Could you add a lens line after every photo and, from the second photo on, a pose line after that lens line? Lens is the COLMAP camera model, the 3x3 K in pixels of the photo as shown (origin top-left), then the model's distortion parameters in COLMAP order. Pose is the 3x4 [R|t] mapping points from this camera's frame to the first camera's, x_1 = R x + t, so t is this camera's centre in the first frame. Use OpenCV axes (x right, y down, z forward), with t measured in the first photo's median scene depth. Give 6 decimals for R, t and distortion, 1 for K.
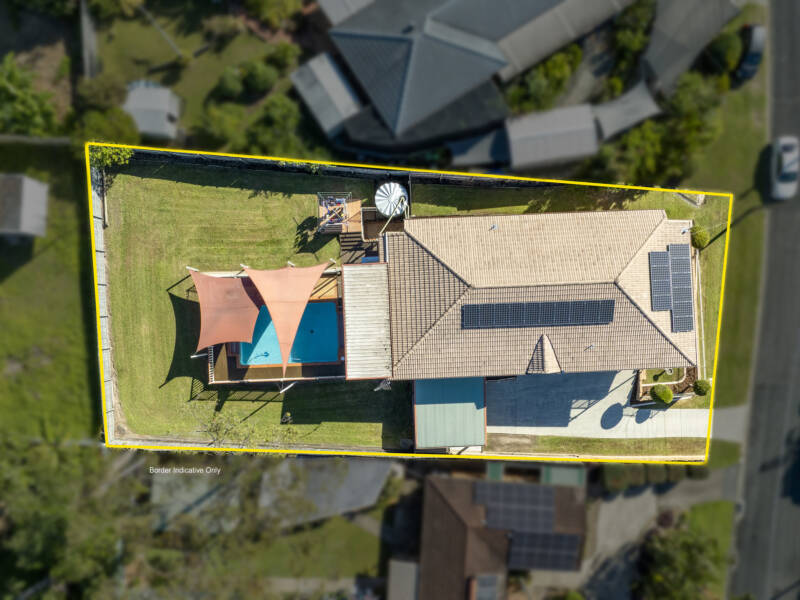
lens RADIAL K [[576.4, 0, 400.0], [0, 576.4, 300.0], [0, 0, 1]] dist [-0.005817, -0.002691]
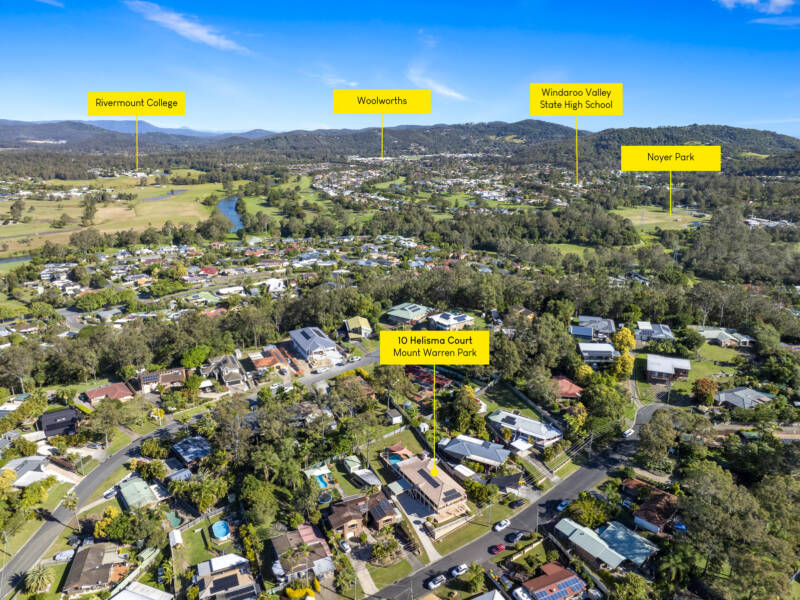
lens RADIAL K [[576.4, 0, 400.0], [0, 576.4, 300.0], [0, 0, 1]] dist [-0.005817, -0.002691]
pose [[0.470522, 0.260896, -0.842937, 3.018490], [-0.881830, 0.173022, -0.438680, 1.652551], [0.031397, 0.949735, 0.311476, -1.460963]]
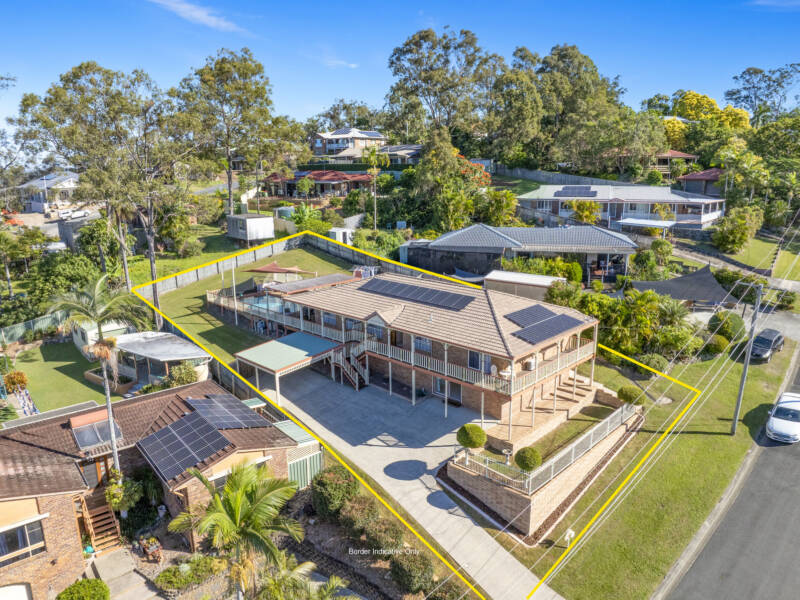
lens RADIAL K [[576.4, 0, 400.0], [0, 576.4, 300.0], [0, 0, 1]] dist [-0.005817, -0.002691]
pose [[0.682087, 0.167138, -0.711914, 0.832160], [-0.730071, 0.211386, -0.649855, 0.621803], [0.041873, 0.963006, 0.266207, 0.621123]]
